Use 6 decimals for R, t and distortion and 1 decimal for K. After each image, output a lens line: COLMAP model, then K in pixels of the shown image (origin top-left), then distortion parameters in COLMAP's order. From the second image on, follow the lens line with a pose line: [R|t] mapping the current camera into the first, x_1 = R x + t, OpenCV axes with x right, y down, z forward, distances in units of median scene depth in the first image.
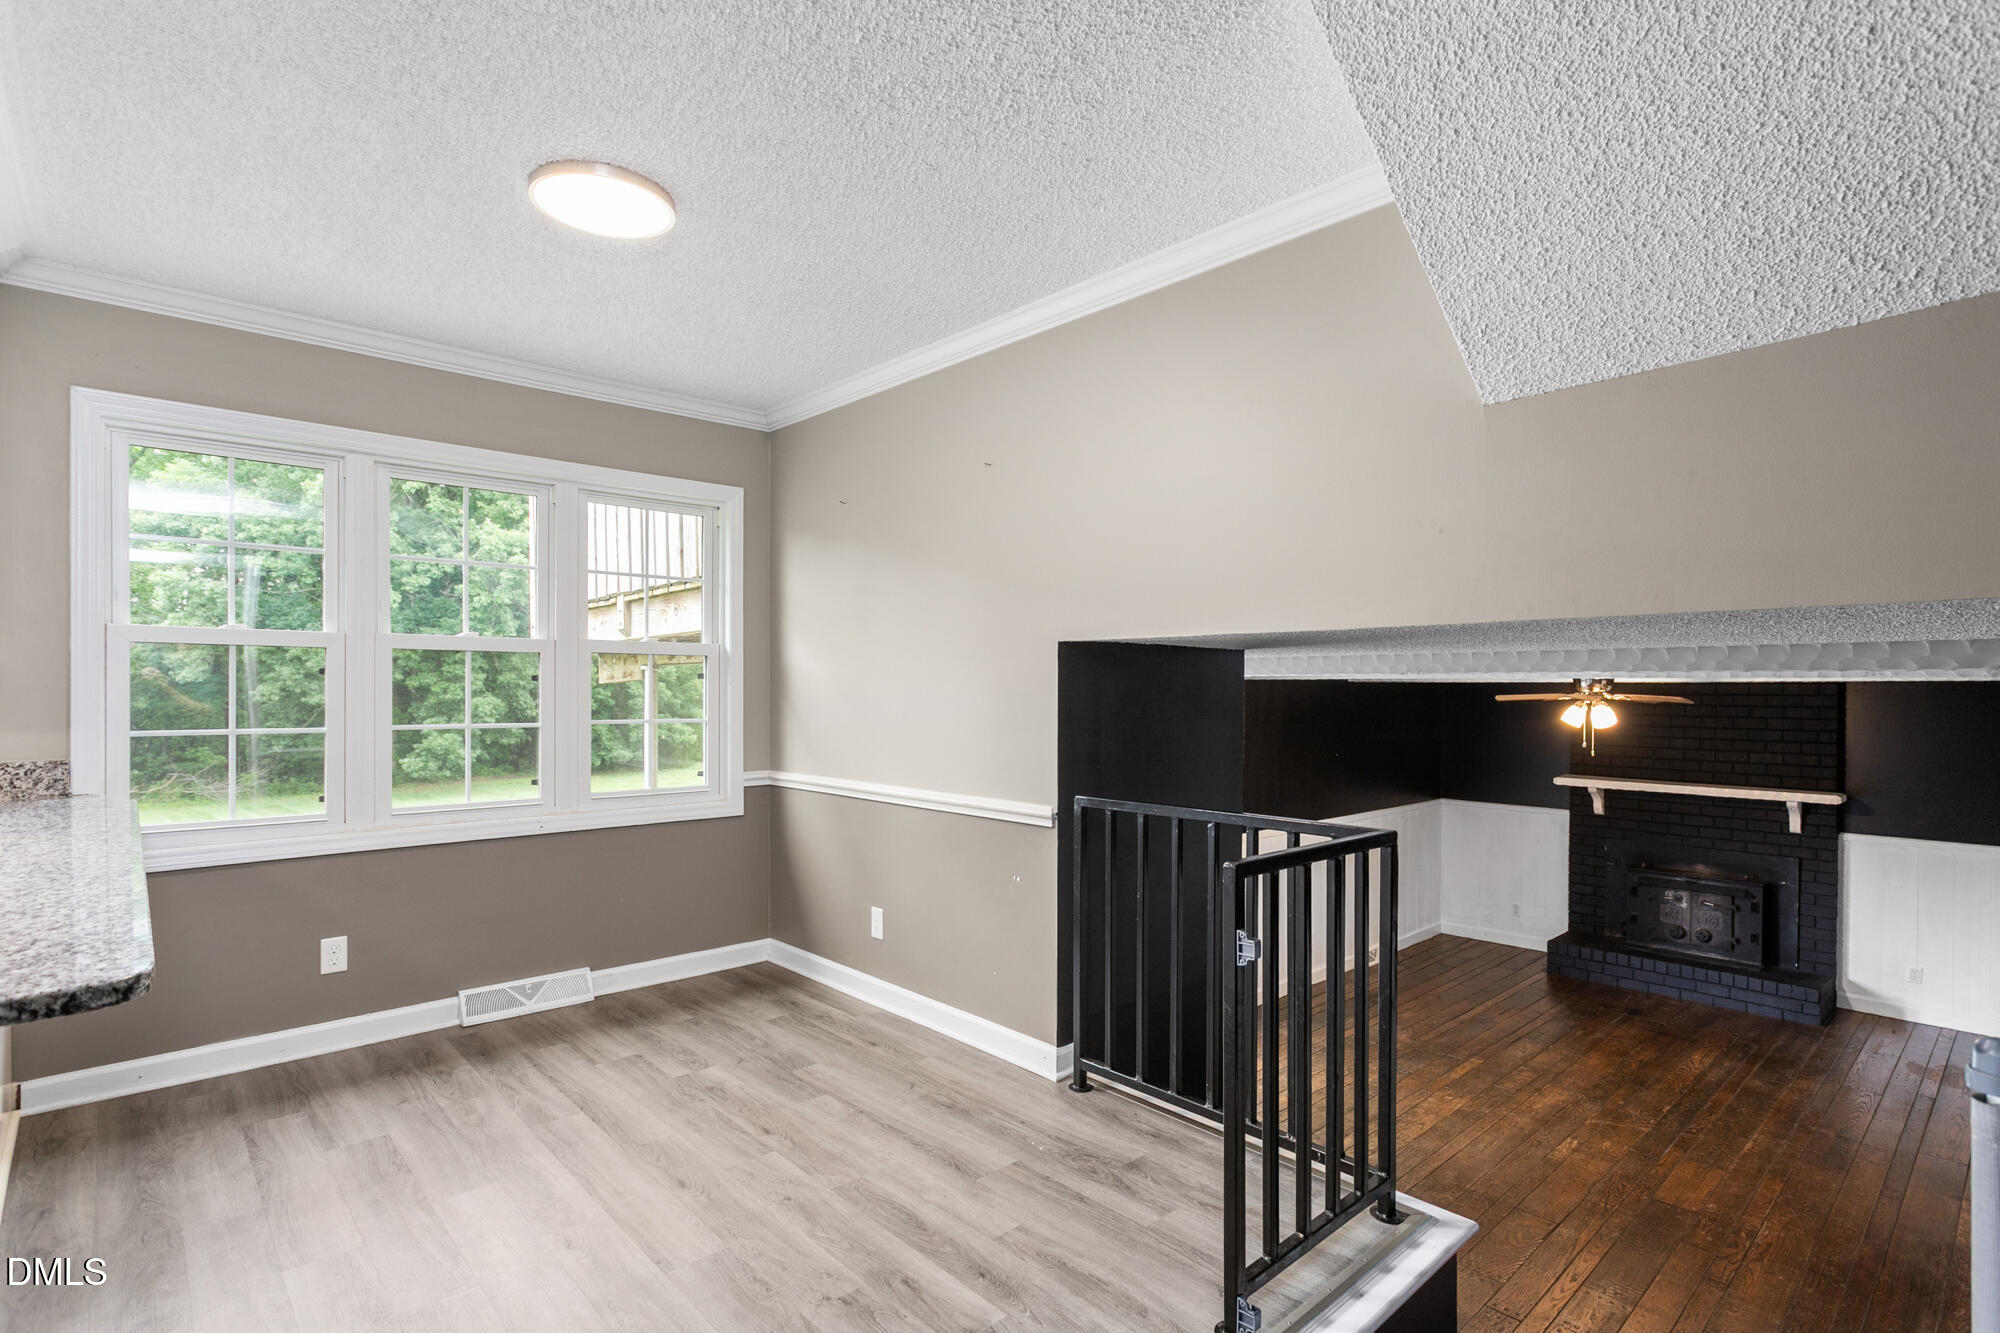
lens RADIAL K [[984.5, 0, 1015.6], [0, 984.5, 691.5], [0, 0, 1]] dist [-0.001548, 0.000072]
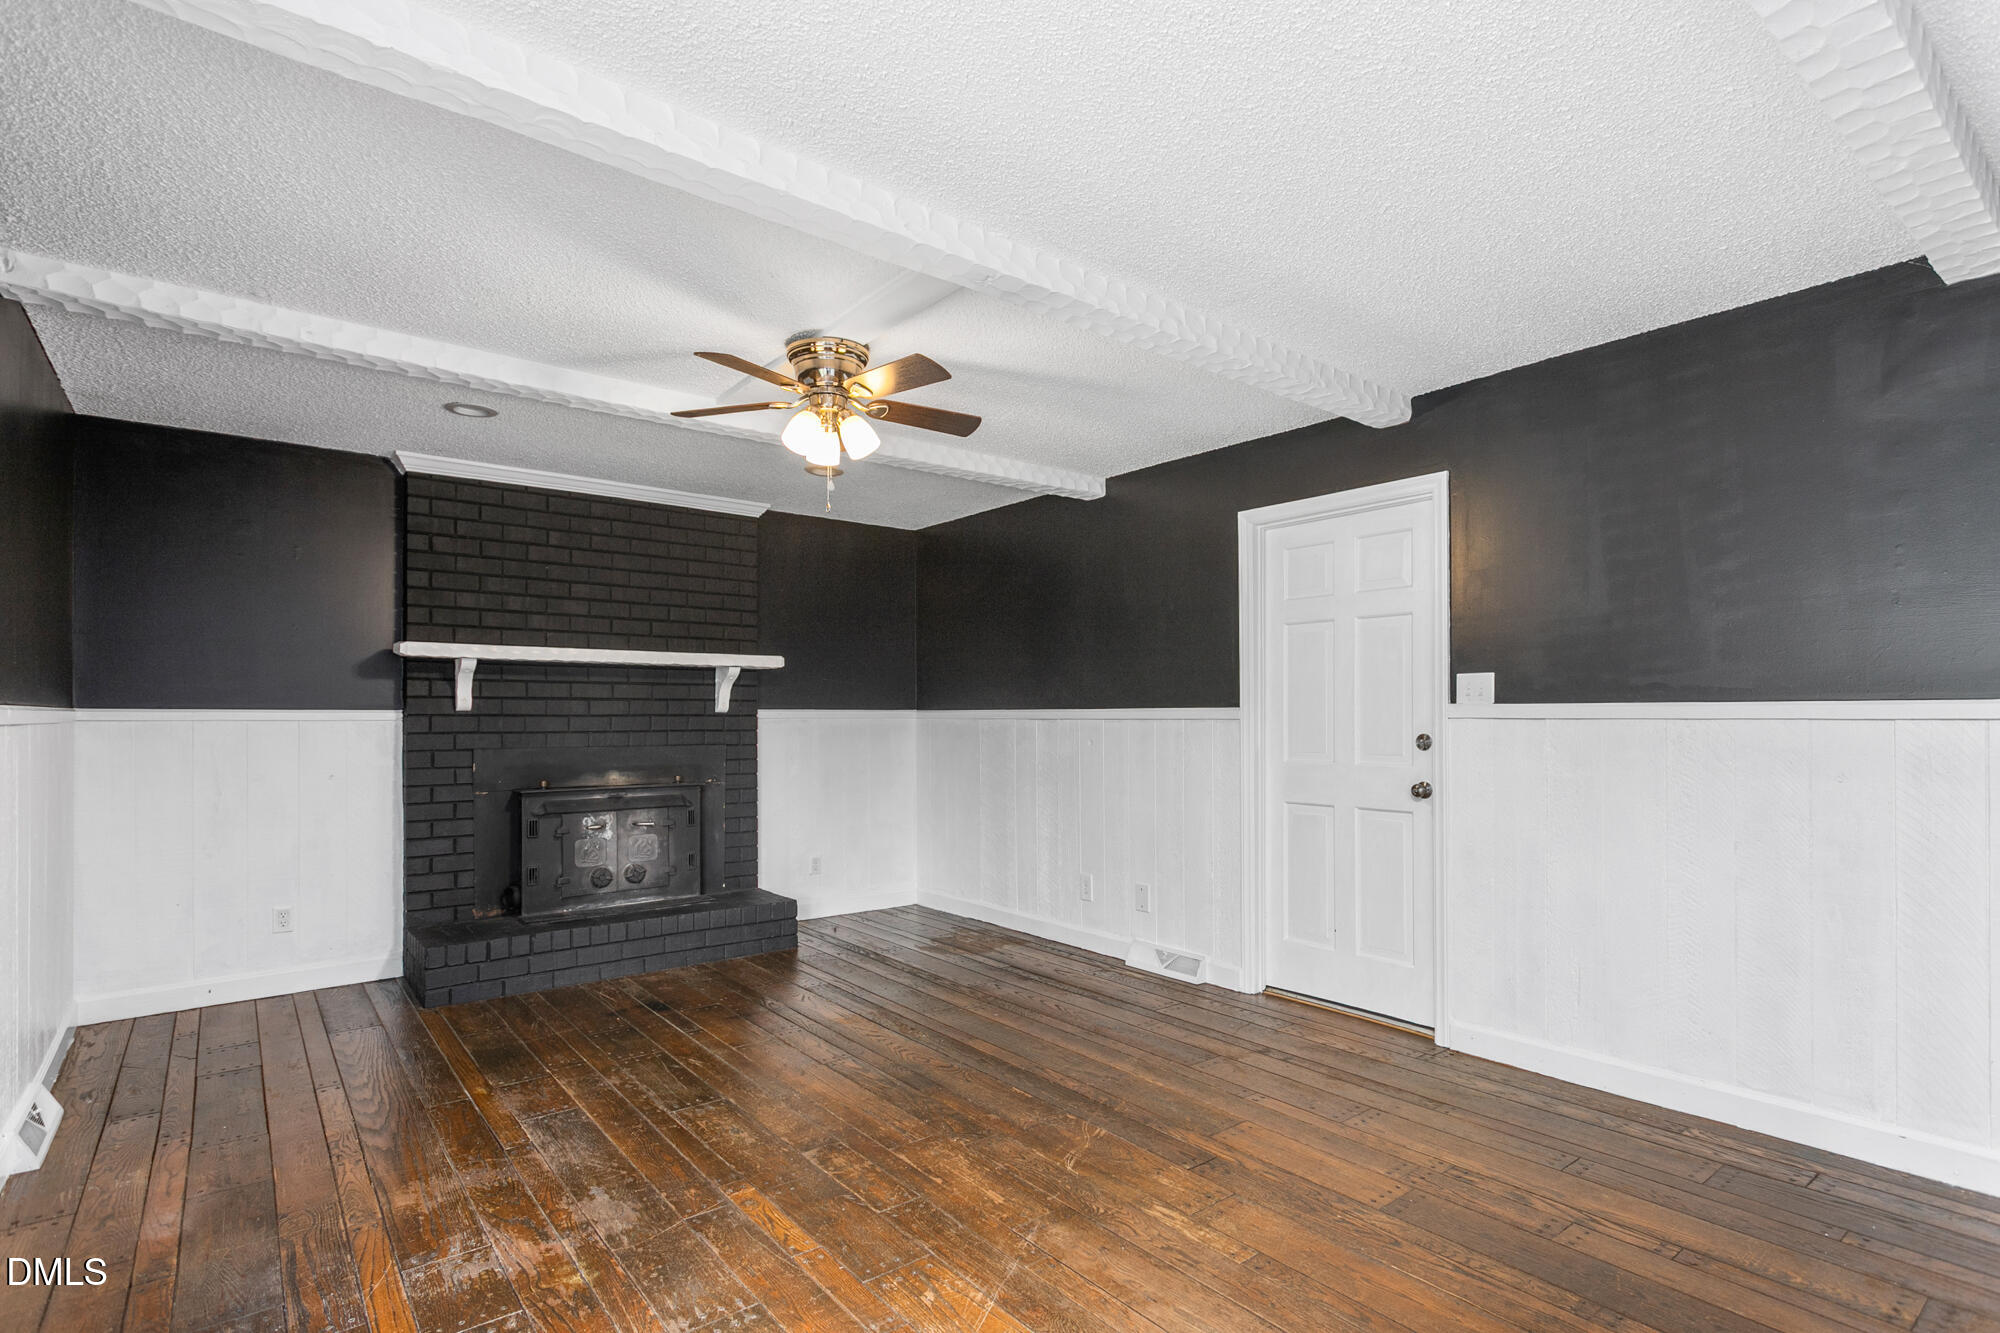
lens RADIAL K [[984.5, 0, 1015.6], [0, 984.5, 691.5], [0, 0, 1]] dist [-0.001548, 0.000072]
pose [[0.074840, 0.017272, 0.997046, 0.046496], [0.011420, 0.999770, -0.018176, 0.137710], [-0.997130, 0.012747, 0.074625, 0.682719]]
